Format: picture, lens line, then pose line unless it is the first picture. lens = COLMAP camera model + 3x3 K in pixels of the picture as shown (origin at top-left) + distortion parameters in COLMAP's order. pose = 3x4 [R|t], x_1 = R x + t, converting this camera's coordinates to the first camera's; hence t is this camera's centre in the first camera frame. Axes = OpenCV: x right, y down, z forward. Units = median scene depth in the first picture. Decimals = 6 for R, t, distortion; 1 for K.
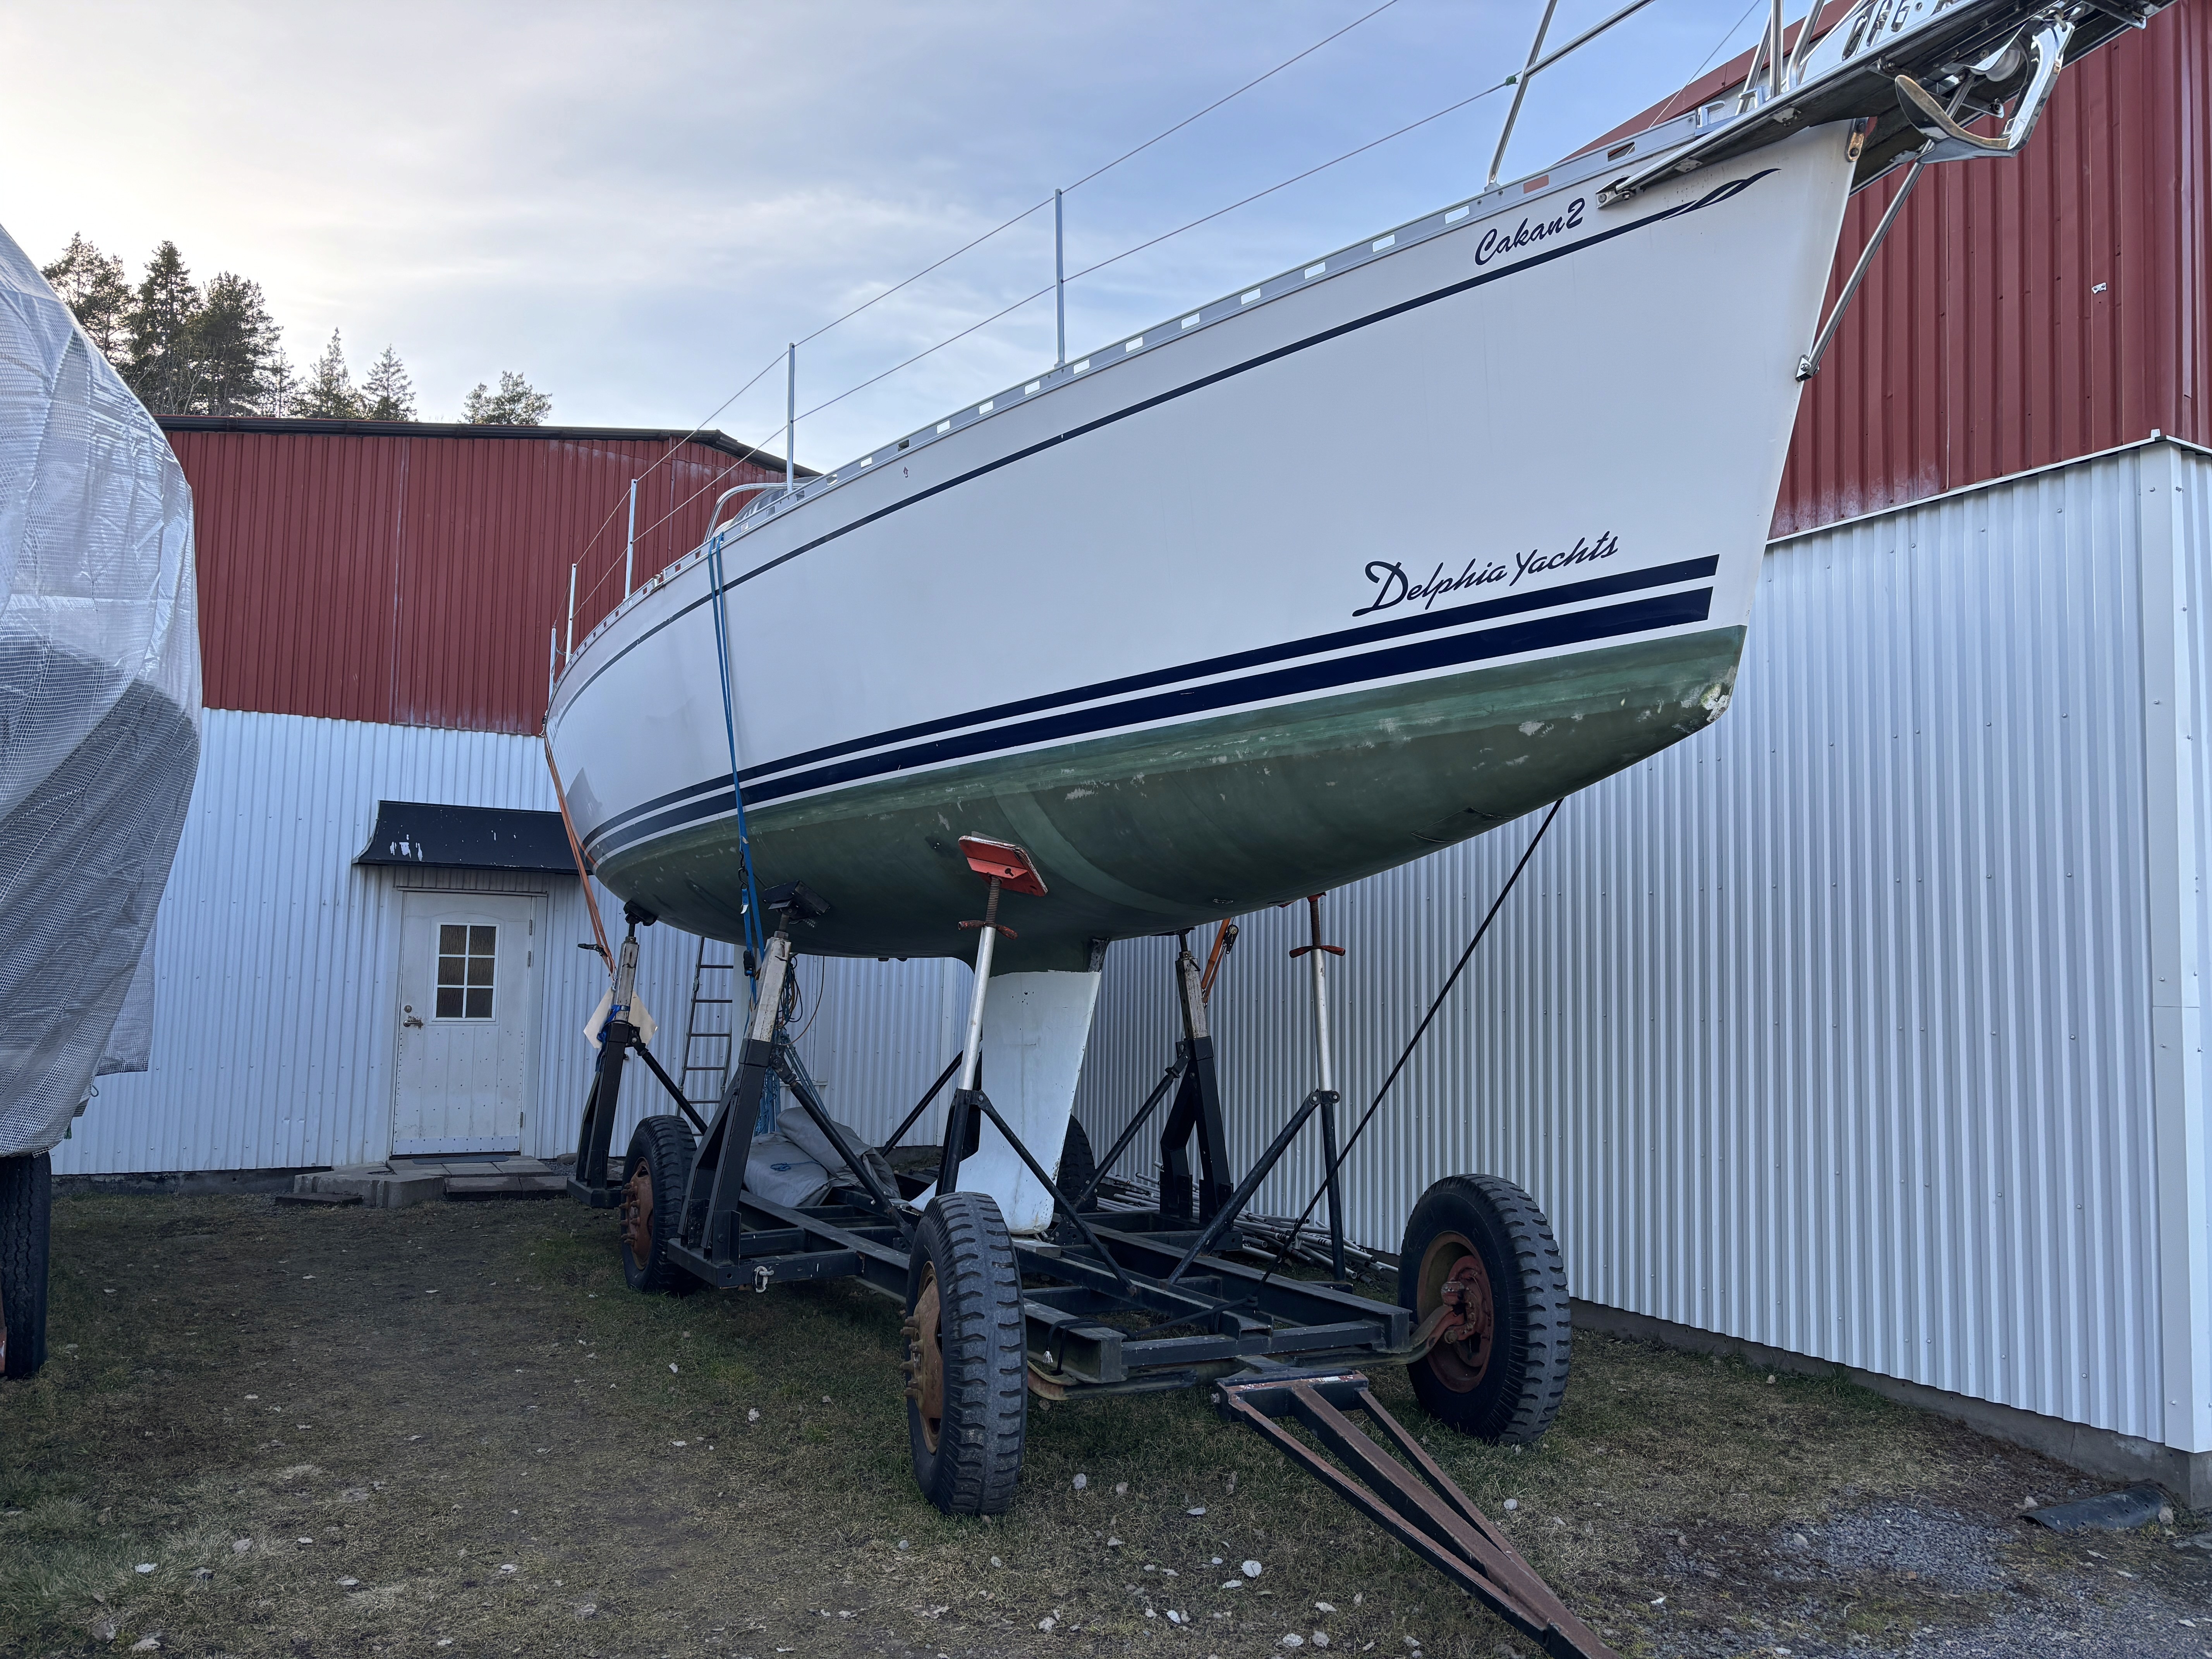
lens RADIAL K [[1674.8, 0, 1106.0], [0, 1674.8, 829.5], [0, 0, 1]] dist [0.042016, 0.007760]
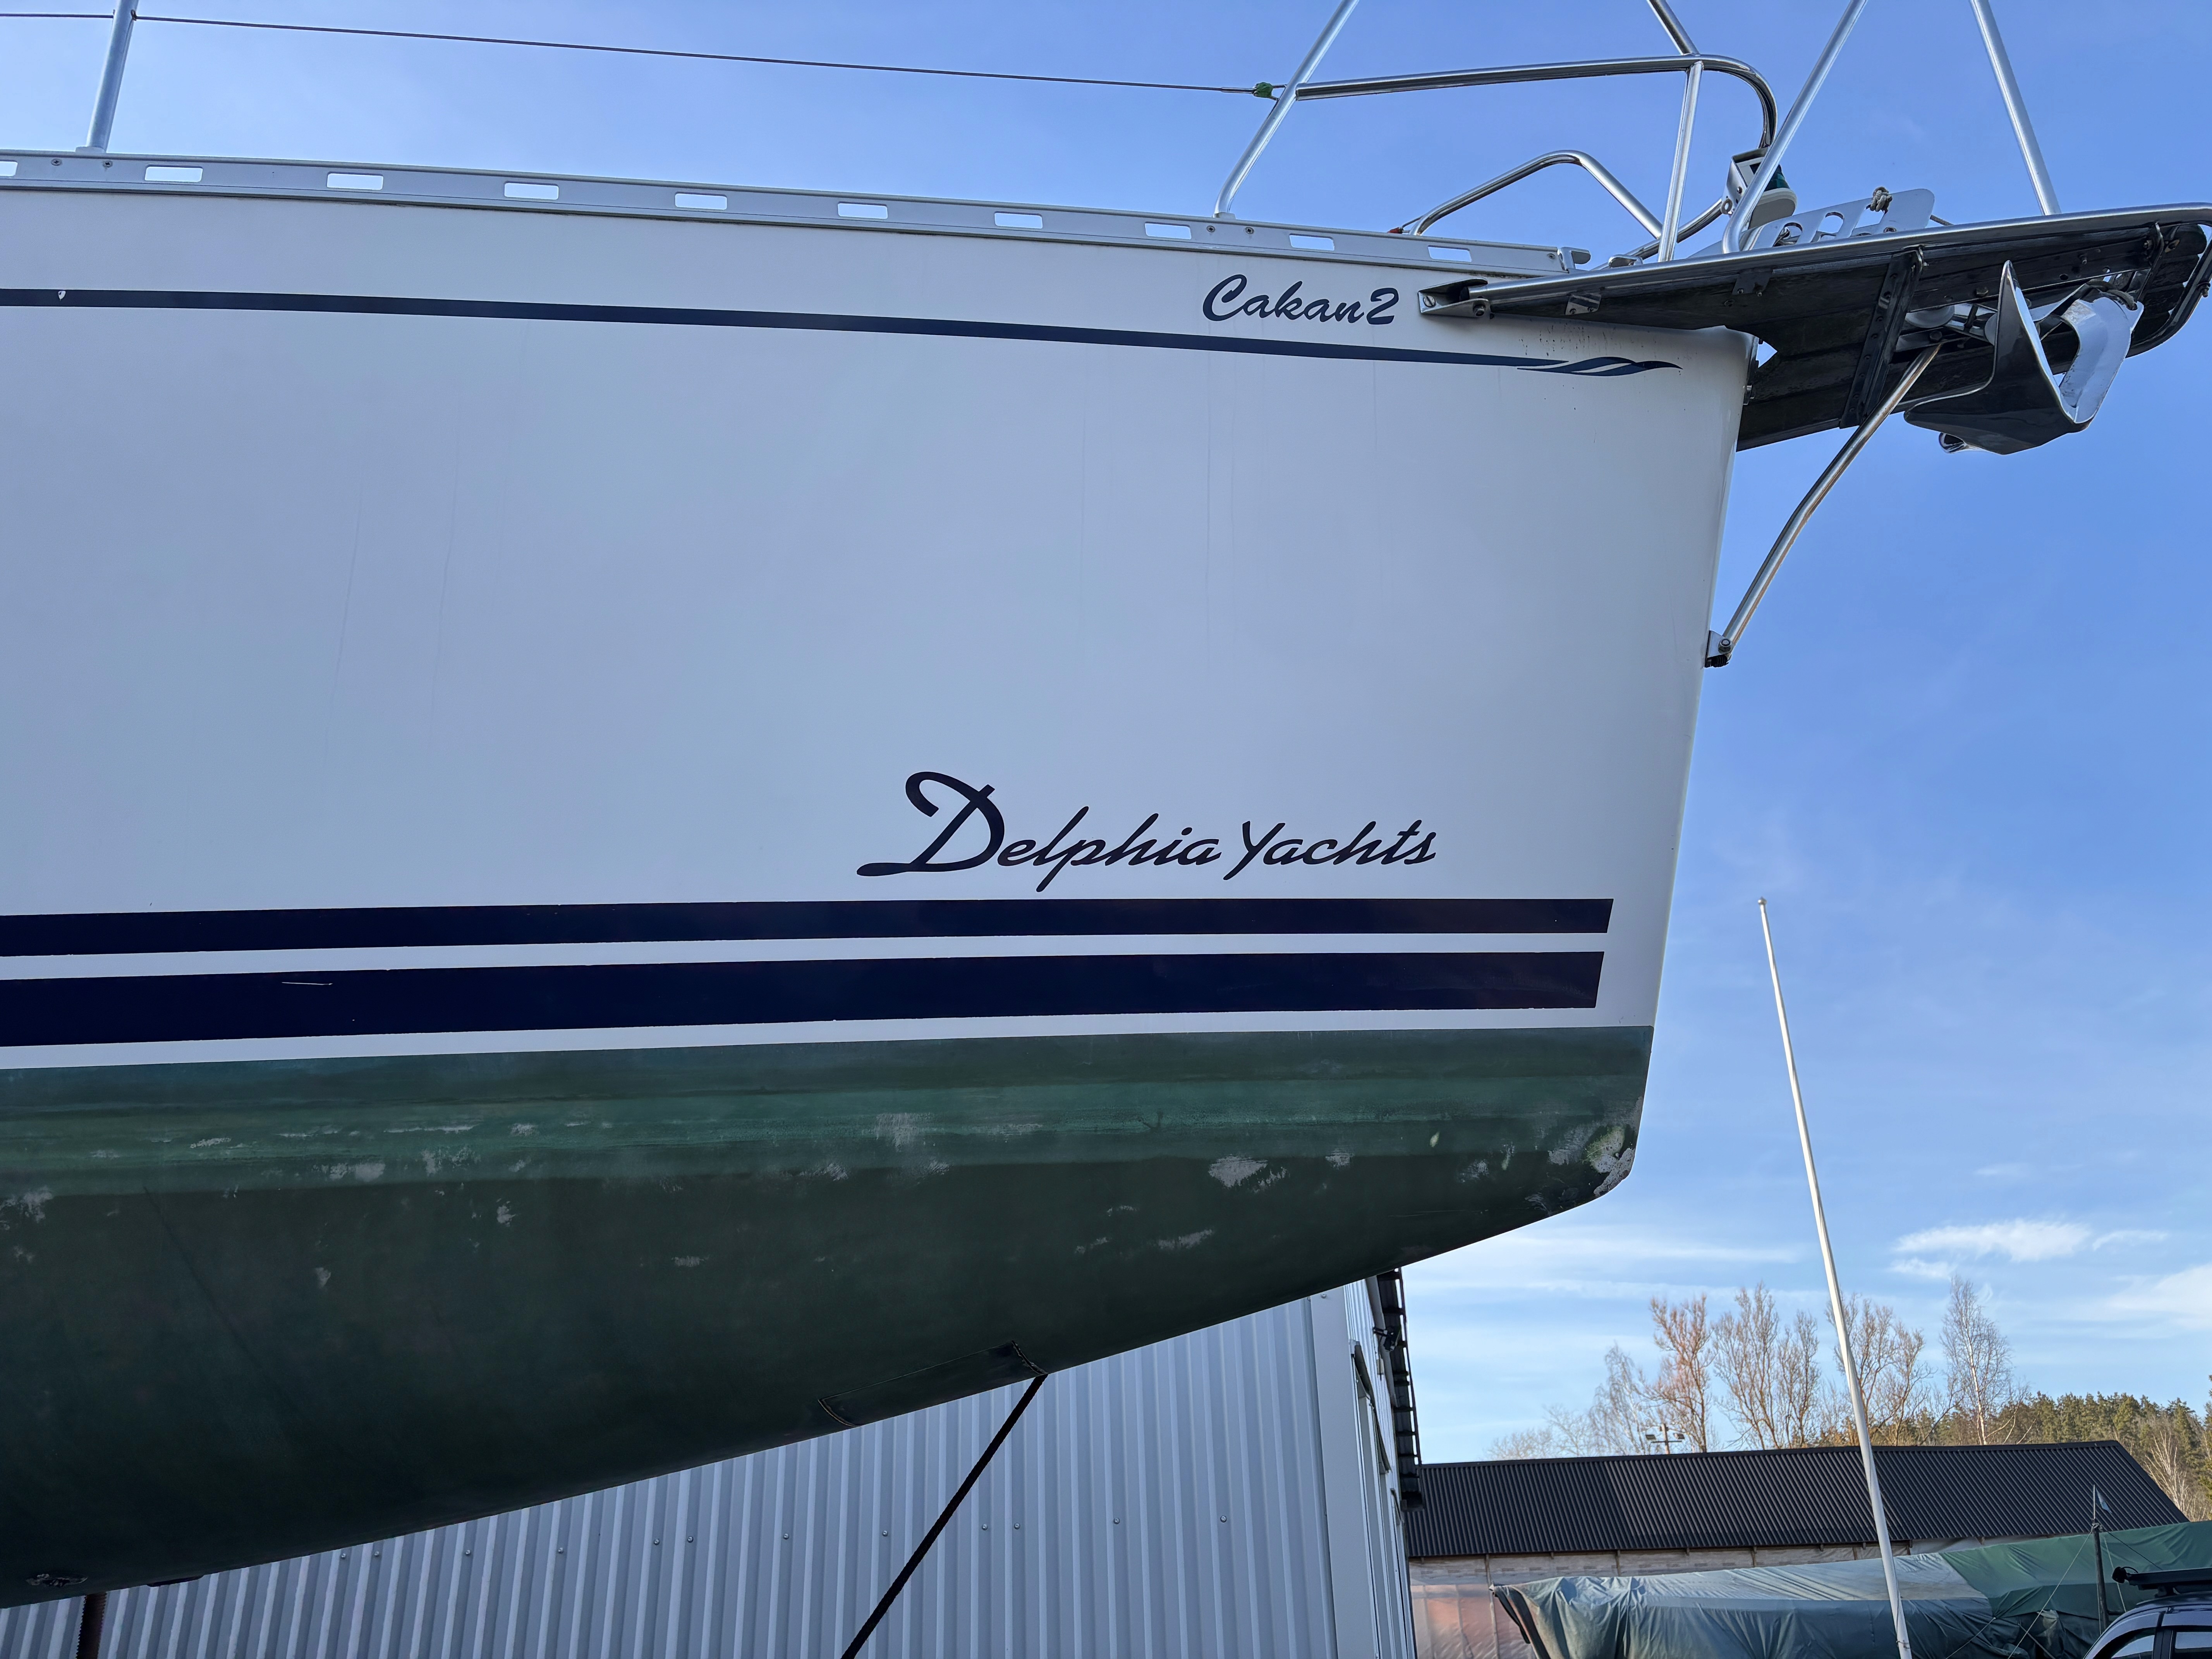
lens RADIAL K [[1695.3, 0, 1106.0], [0, 1695.3, 829.5], [0, 0, 1]] dist [0.105001, -0.163589]
pose [[0.618749, 0.303769, 0.724482, -0.153996], [-0.025119, 0.929394, -0.368234, 0.029461], [-0.785187, 0.209646, 0.582692, 0.718917]]
